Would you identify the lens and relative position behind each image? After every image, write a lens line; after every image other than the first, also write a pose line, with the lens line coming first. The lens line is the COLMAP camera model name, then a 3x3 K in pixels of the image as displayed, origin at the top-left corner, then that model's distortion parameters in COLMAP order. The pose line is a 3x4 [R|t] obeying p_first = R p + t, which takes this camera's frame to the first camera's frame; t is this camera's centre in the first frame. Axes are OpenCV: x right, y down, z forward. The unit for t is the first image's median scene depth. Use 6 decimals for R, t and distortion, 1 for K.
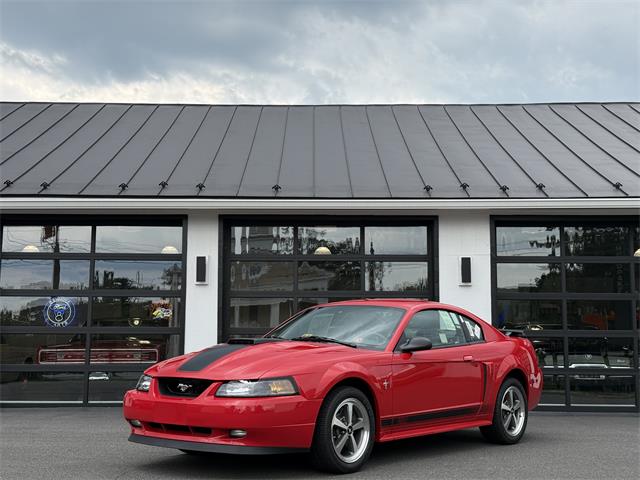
lens RADIAL K [[891.7, 0, 315.1], [0, 891.7, 249.1], [0, 0, 1]] dist [0.136847, -0.096377]
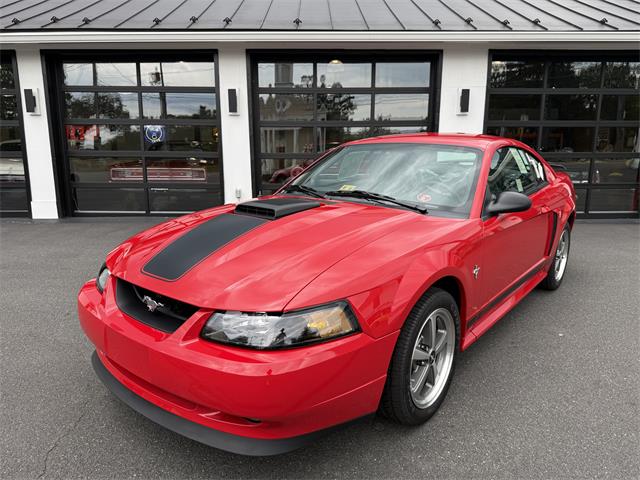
lens RADIAL K [[449.0, 0, 318.7], [0, 449.0, 242.3], [0, 0, 1]] dist [0.099692, -0.164645]
pose [[0.999966, -0.004842, 0.006704, -0.033380], [0.002527, 0.950805, 0.309779, 0.021933], [-0.007875, -0.309751, 0.950785, 0.579232]]
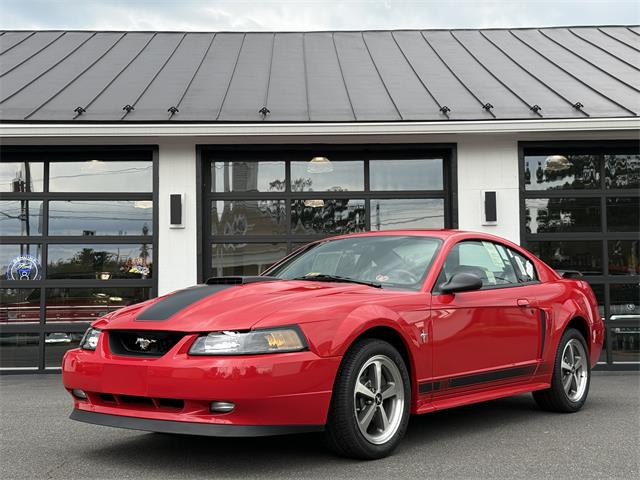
lens RADIAL K [[891.7, 0, 315.1], [0, 891.7, 249.1], [0, 0, 1]] dist [0.136847, -0.096377]
pose [[0.999750, -0.013290, 0.017971, -0.018513], [0.012597, 0.999194, 0.038105, 0.043049], [-0.018463, -0.037869, 0.999112, 0.230731]]
